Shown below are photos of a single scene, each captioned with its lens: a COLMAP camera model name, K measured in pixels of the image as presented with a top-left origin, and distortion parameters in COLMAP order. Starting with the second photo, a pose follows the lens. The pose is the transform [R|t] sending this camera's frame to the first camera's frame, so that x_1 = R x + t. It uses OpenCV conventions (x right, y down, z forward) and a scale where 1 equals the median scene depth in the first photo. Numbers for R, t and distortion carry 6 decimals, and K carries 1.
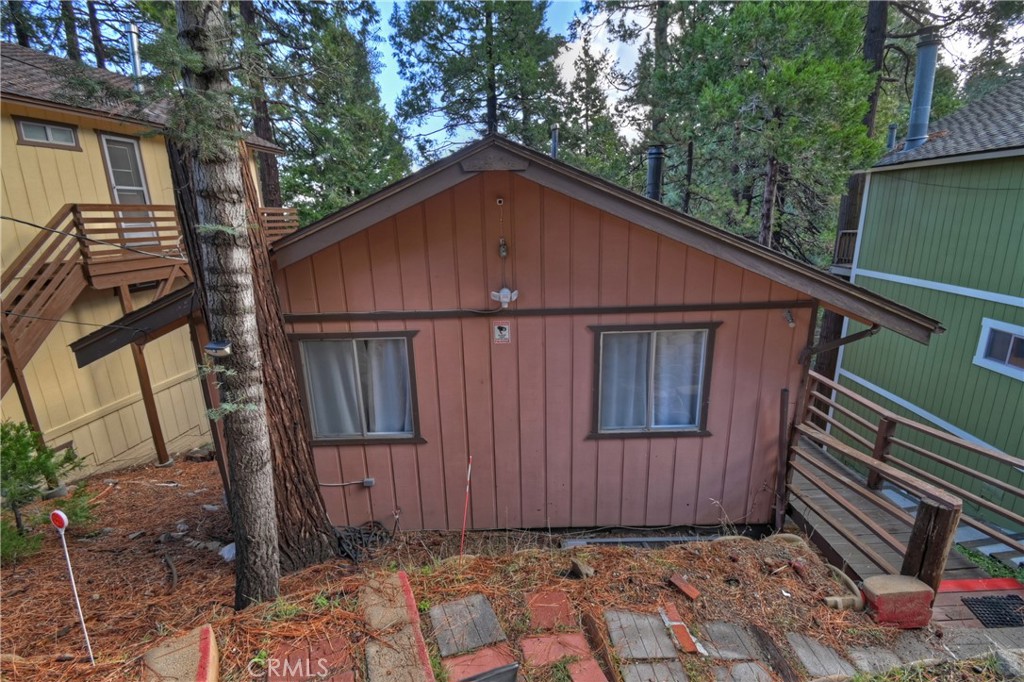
lens RADIAL K [[453.3, 0, 509.9], [0, 453.3, 337.9], [0, 0, 1]] dist [-0.000569, -0.002790]
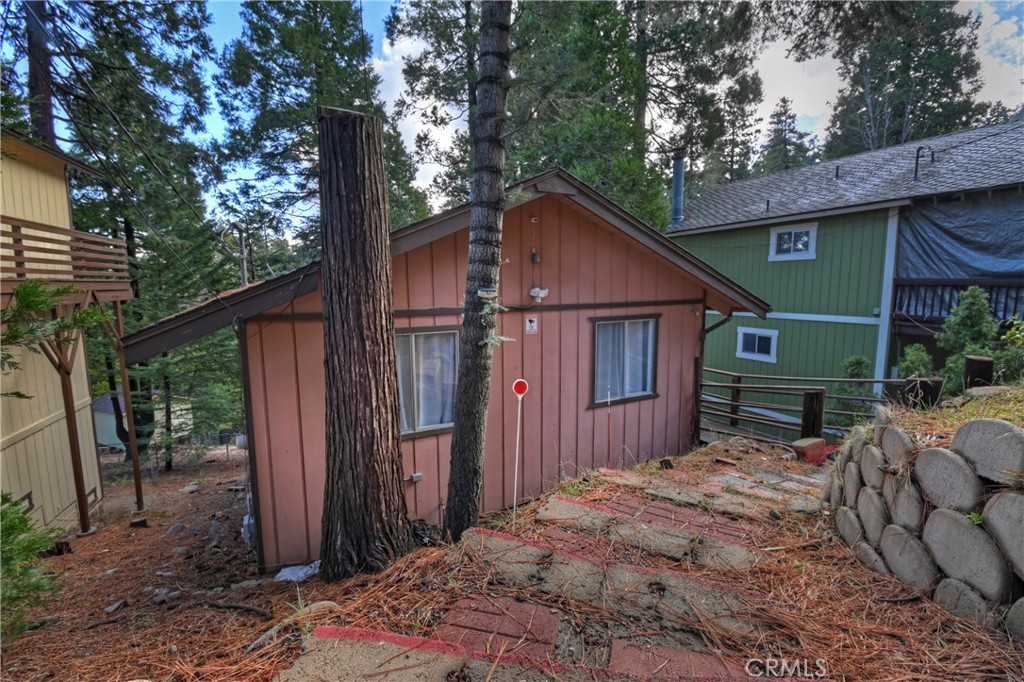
lens RADIAL K [[453.3, 0, 513.9], [0, 453.3, 336.0], [0, 0, 1]] dist [-0.000569, -0.002790]
pose [[0.885564, -0.036234, 0.463103, -0.596831], [0.104644, 0.986888, -0.122888, 0.156573], [-0.452578, 0.157286, 0.877744, -0.052096]]
